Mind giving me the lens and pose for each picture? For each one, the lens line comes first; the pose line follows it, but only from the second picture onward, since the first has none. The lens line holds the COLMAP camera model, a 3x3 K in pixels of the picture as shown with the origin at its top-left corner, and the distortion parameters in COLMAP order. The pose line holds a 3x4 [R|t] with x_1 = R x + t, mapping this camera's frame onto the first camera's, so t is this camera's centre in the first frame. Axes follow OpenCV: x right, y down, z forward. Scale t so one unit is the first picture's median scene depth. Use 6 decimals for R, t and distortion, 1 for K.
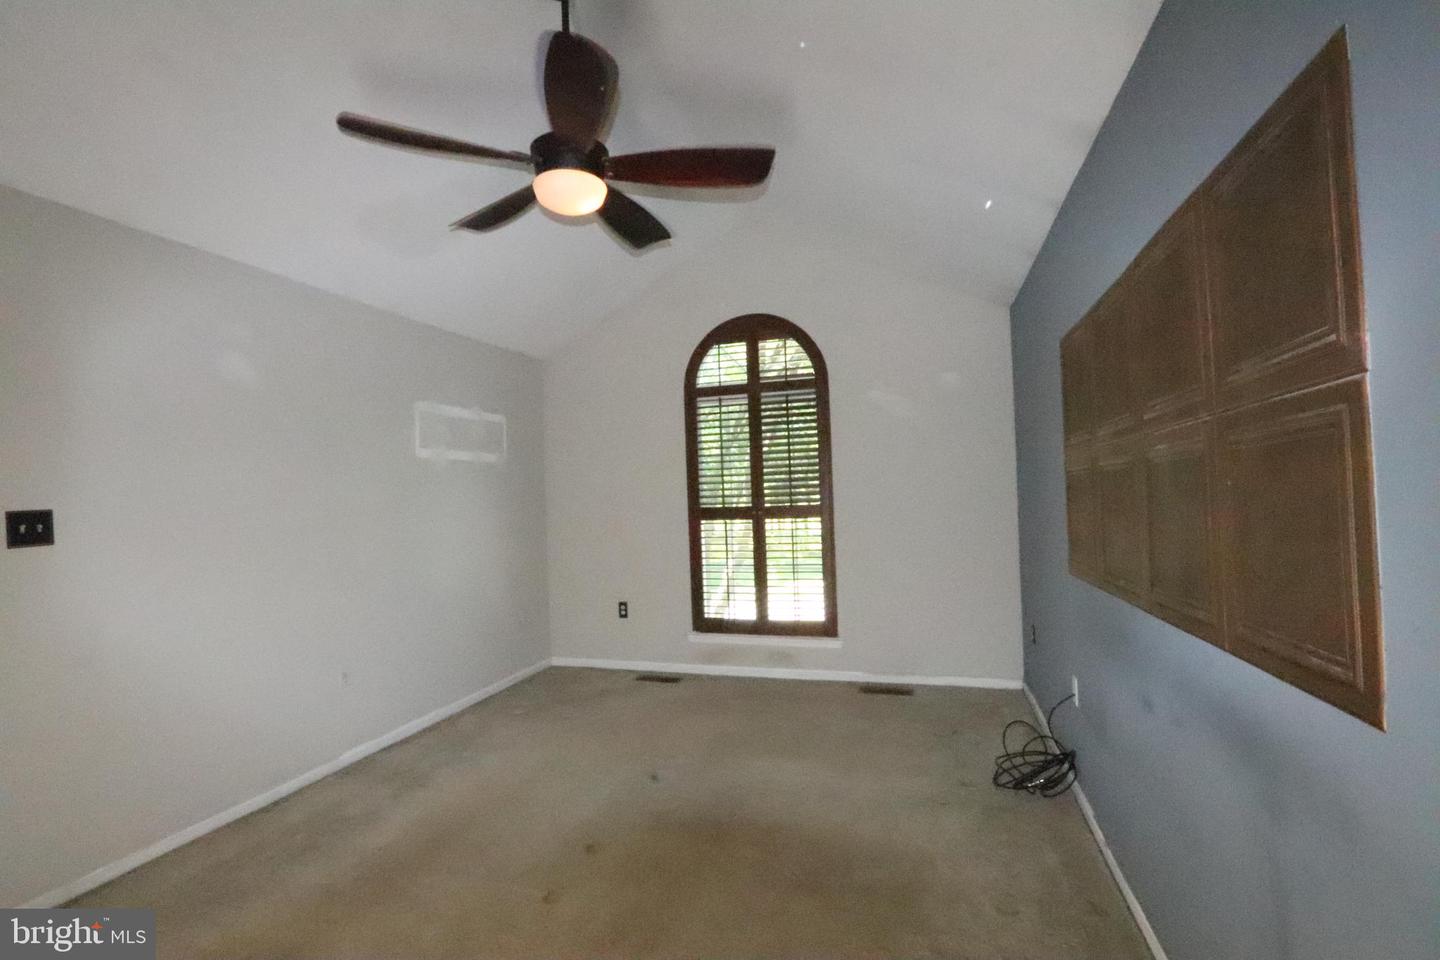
lens RADIAL K [[665.0, 0, 708.4], [0, 665.0, 482.8], [0, 0, 1]] dist [-0.020730, 0.002894]
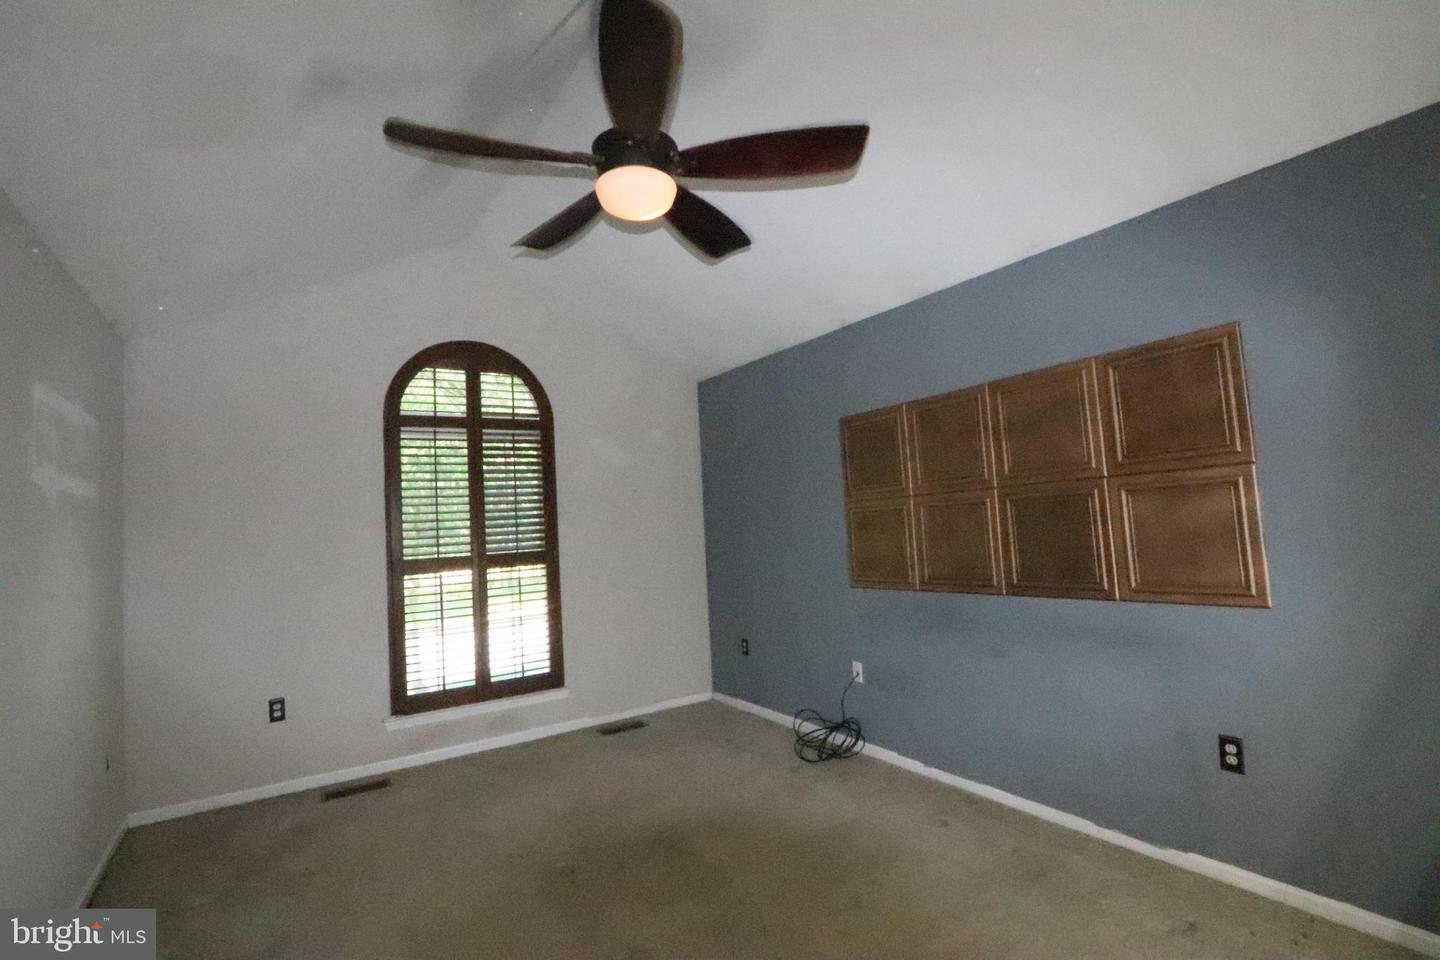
lens RADIAL K [[665.0, 0, 707.2], [0, 665.0, 480.1], [0, 0, 1]] dist [-0.020730, 0.002894]
pose [[0.638184, 0.047530, 0.768416, -0.416960], [0.021075, 0.996640, -0.079149, 0.012200], [-0.769596, 0.066706, 0.635038, 0.194301]]
